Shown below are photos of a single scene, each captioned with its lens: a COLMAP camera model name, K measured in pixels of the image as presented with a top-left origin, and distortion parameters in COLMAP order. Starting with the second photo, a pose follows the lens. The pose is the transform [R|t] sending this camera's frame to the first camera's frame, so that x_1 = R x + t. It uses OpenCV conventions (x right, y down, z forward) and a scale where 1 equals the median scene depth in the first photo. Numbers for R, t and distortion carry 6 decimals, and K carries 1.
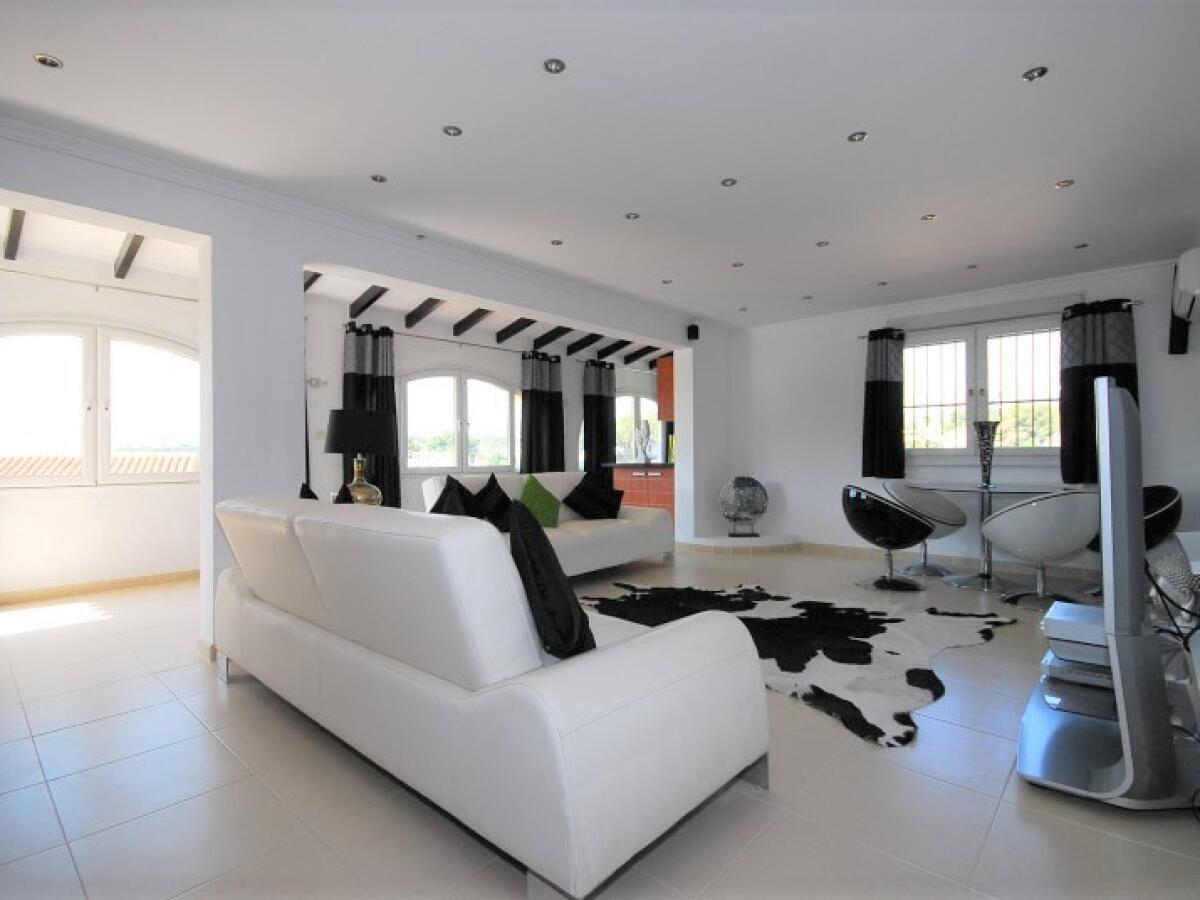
lens RADIAL K [[591.3, 0, 600.0], [0, 591.3, 450.0], [0, 0, 1]] dist [-0.012225, -0.000161]
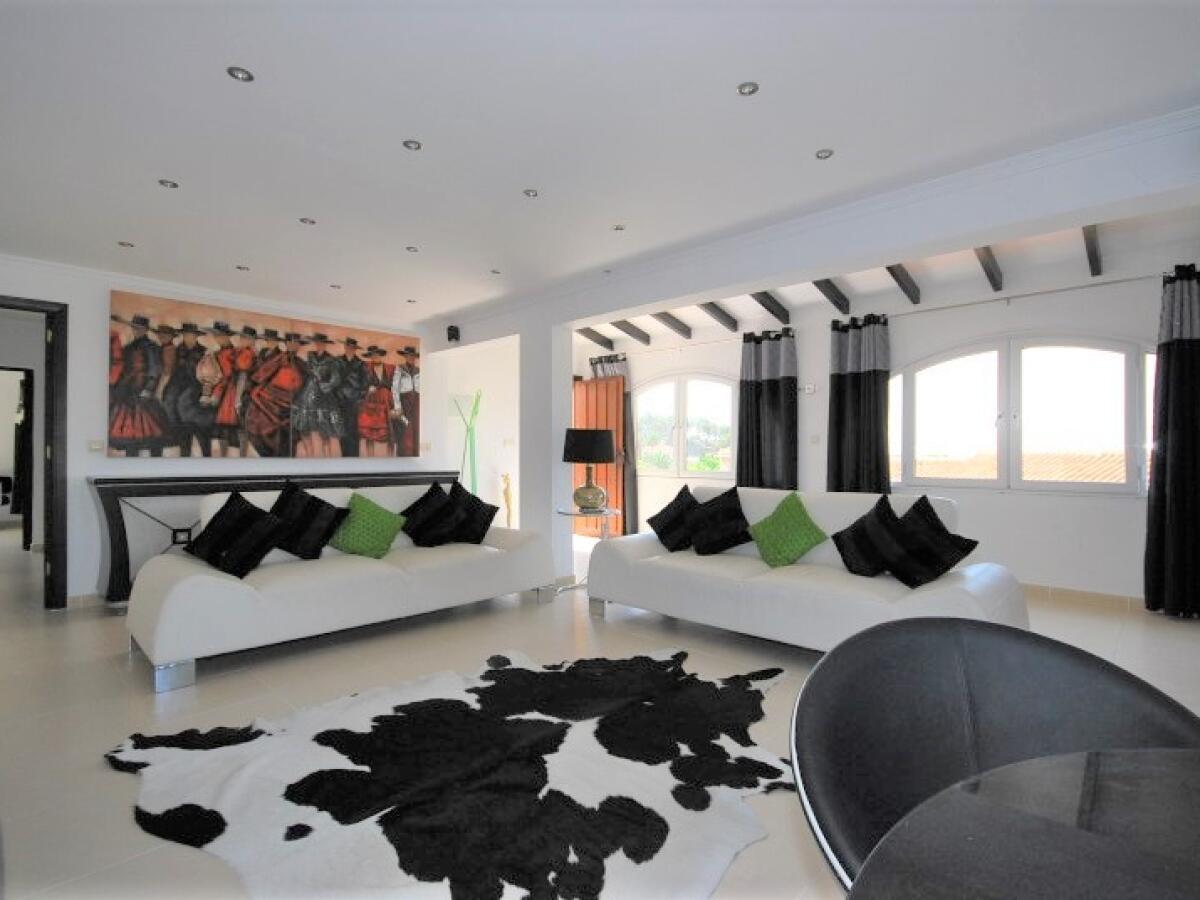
lens RADIAL K [[591.3, 0, 600.0], [0, 591.3, 450.0], [0, 0, 1]] dist [-0.012225, -0.000161]
pose [[-0.025810, -0.003899, -0.999659, 0.651468], [0.001147, 0.999992, -0.003930, -0.009130], [0.999666, -0.001248, -0.025805, 0.810948]]
